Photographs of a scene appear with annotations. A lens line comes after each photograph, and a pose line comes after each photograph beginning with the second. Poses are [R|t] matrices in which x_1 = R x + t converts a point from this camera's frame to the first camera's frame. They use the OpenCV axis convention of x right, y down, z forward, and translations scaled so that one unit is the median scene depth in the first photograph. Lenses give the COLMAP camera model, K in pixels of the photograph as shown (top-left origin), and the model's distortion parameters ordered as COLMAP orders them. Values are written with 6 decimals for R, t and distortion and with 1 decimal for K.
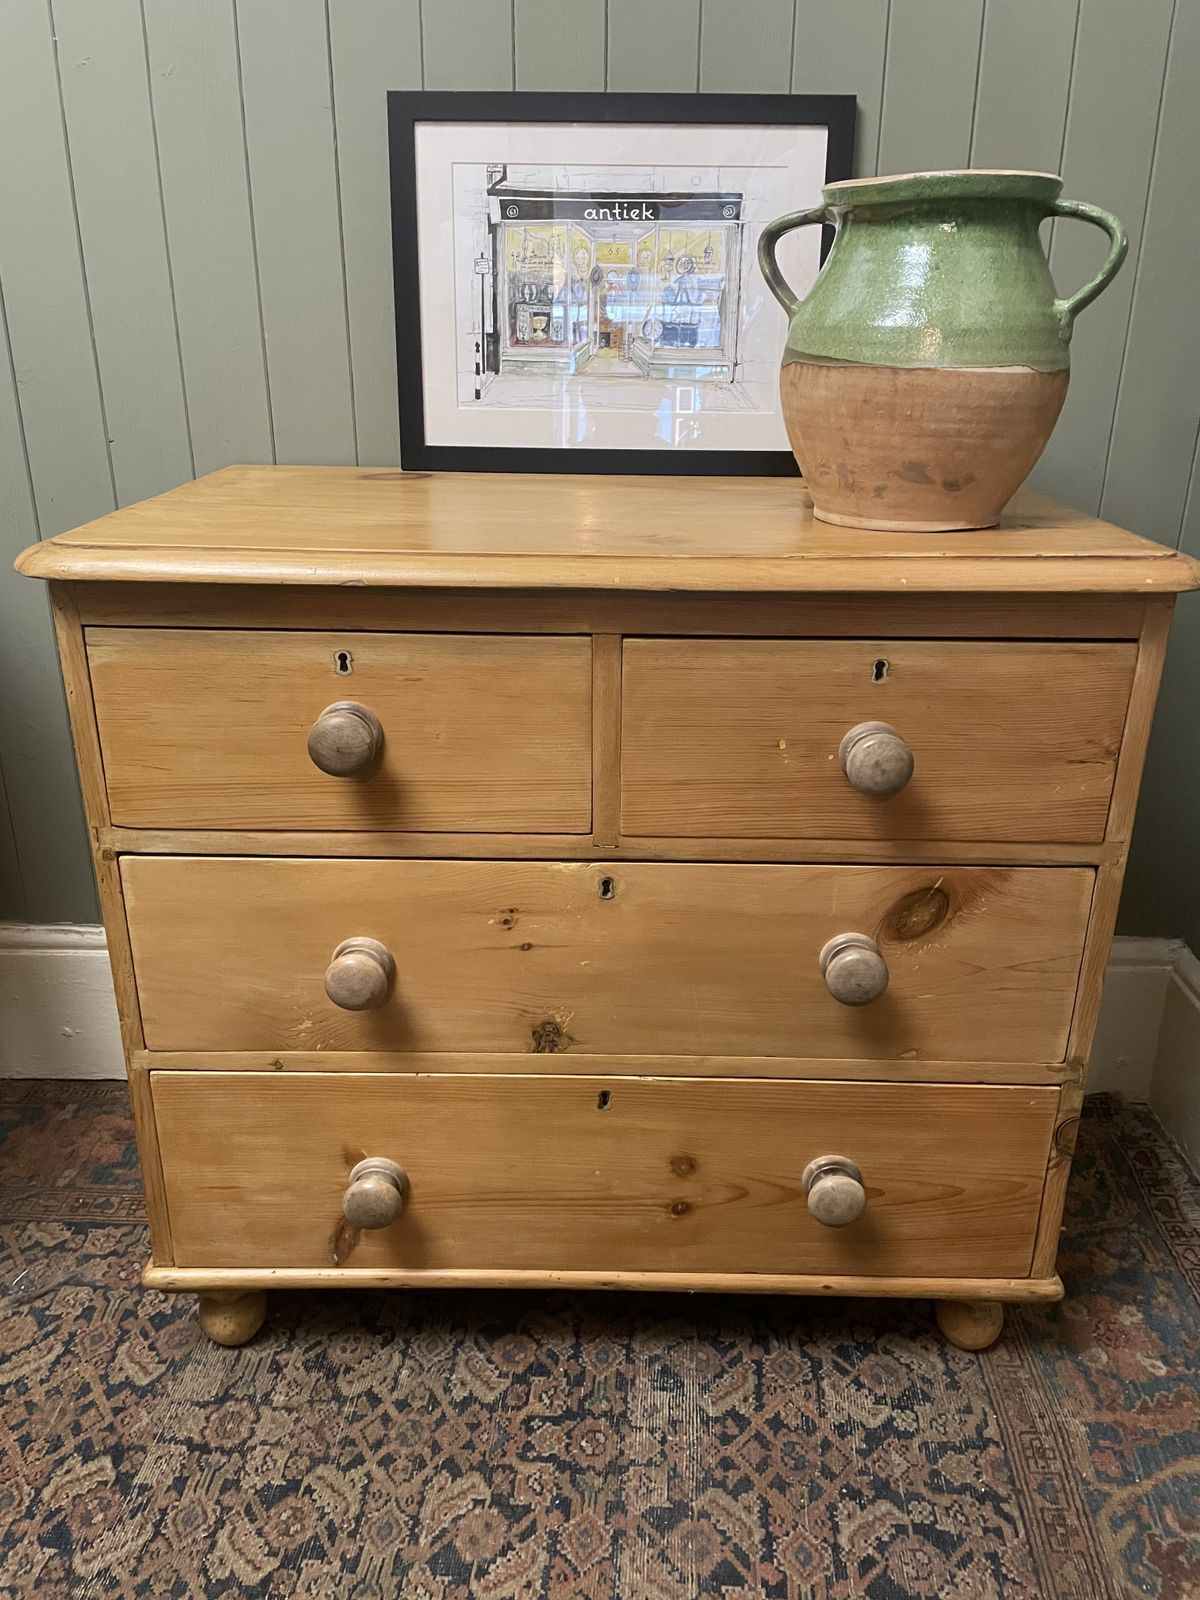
lens RADIAL K [[1217.6, 0, 601.1], [0, 1217.6, 790.6], [0, 0, 1]] dist [0.079146, -0.110831]
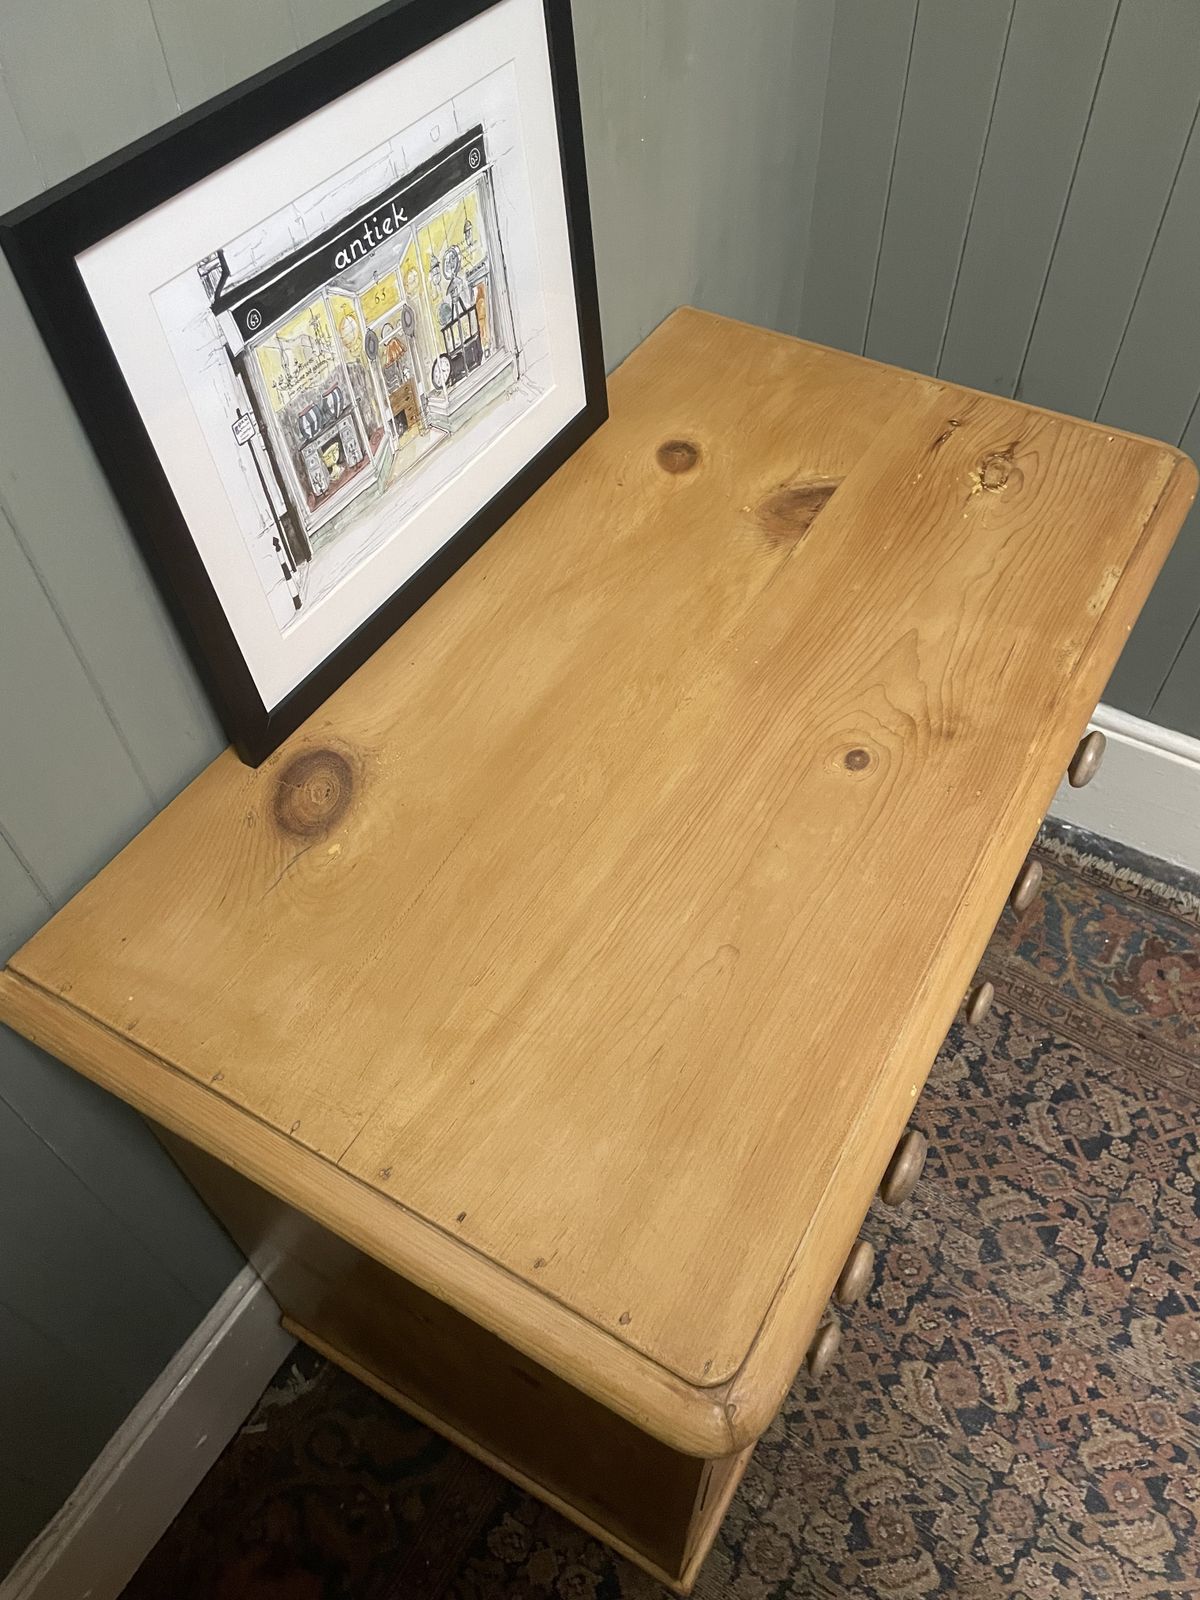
lens RADIAL K [[1217.6, 0, 611.3], [0, 1217.6, 810.2], [0, 0, 1]] dist [0.079146, -0.110831]
pose [[0.493425, -0.695222, 0.522684, -0.496325], [0.333178, 0.706172, 0.624751, -0.690100], [-0.803445, -0.134120, 0.580075, 0.588837]]
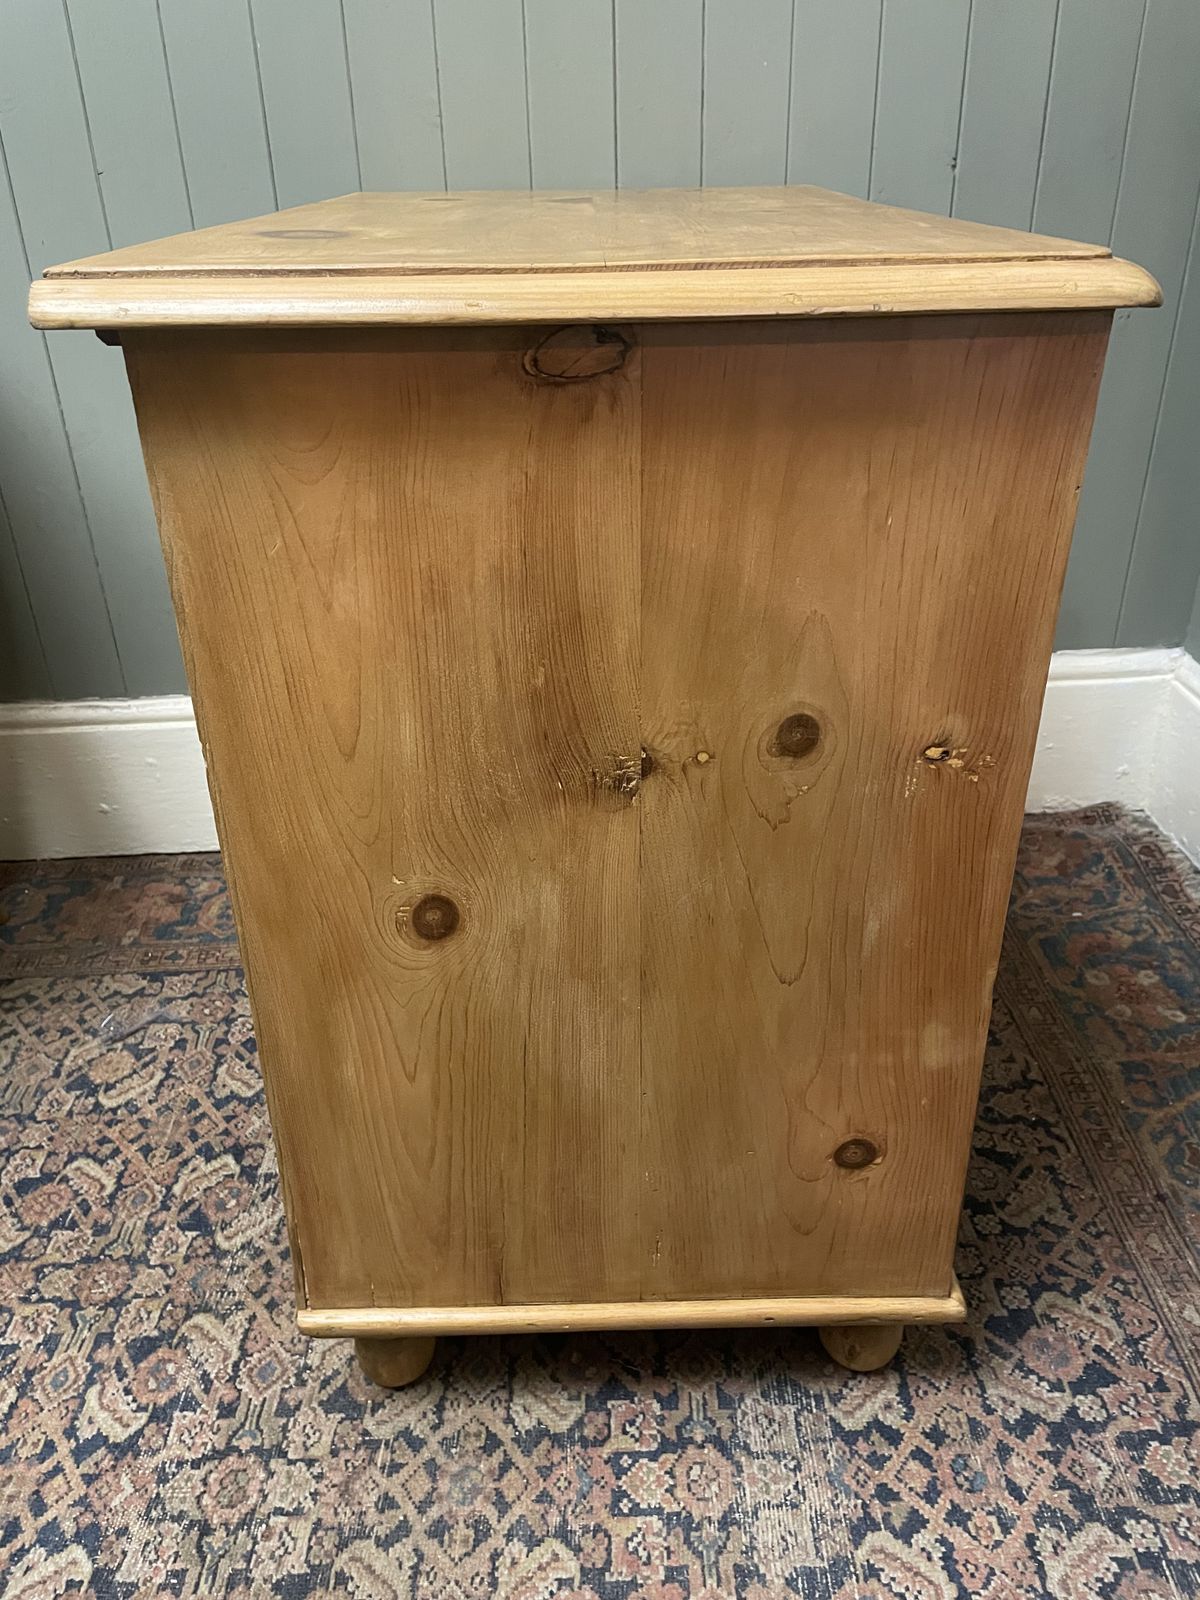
lens RADIAL K [[1217.6, 0, 598.5], [0, 1217.6, 802.8], [0, 0, 1]] dist [0.079146, -0.110831]
pose [[0.996794, -0.063670, 0.048457, -0.112947], [0.056410, 0.988721, 0.138741, 0.108179], [-0.056744, -0.135563, 0.989143, -0.031838]]
